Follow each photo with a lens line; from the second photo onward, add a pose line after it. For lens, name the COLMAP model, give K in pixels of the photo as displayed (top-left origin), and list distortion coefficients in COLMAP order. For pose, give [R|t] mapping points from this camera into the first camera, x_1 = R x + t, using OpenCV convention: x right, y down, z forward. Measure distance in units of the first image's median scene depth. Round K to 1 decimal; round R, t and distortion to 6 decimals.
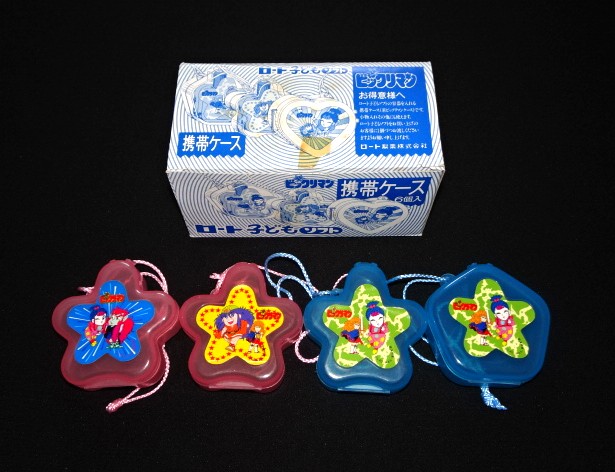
lens RADIAL K [[619.4, 0, 307.1], [0, 619.4, 222.1], [0, 0, 1]] dist [0.008332, 0.002183]
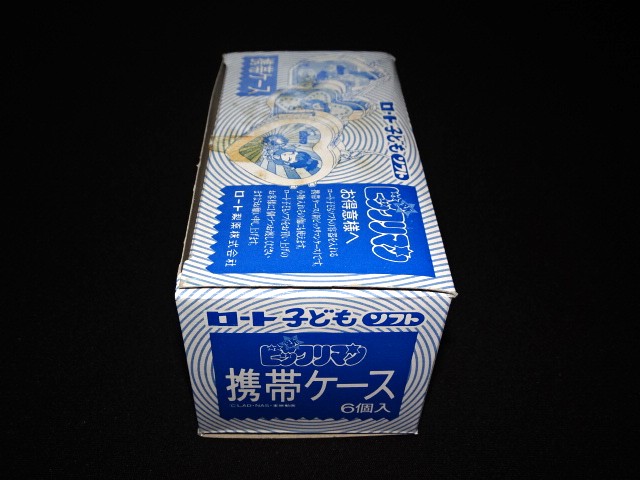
lens RADIAL K [[598.9, 0, 320.0], [0, 598.9, 240.0], [0, 0, 1]] dist [0.001980, 0.000145]
pose [[0.035809, 0.681796, -0.730665, 0.523222], [-0.892923, 0.350159, 0.282978, -0.325213], [0.448782, 0.642295, 0.621331, 0.684289]]
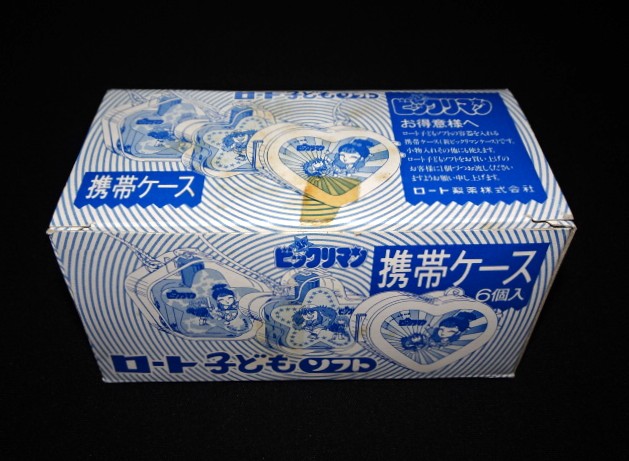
lens RADIAL K [[606.1, 0, 314.5], [0, 606.1, 230.5], [0, 0, 1]] dist [0.022503, 0.000921]
pose [[0.999583, 0.002524, 0.028752, -0.016262], [0.006742, 0.948191, -0.317629, 0.079266], [-0.028064, 0.317690, 0.947779, 0.486757]]
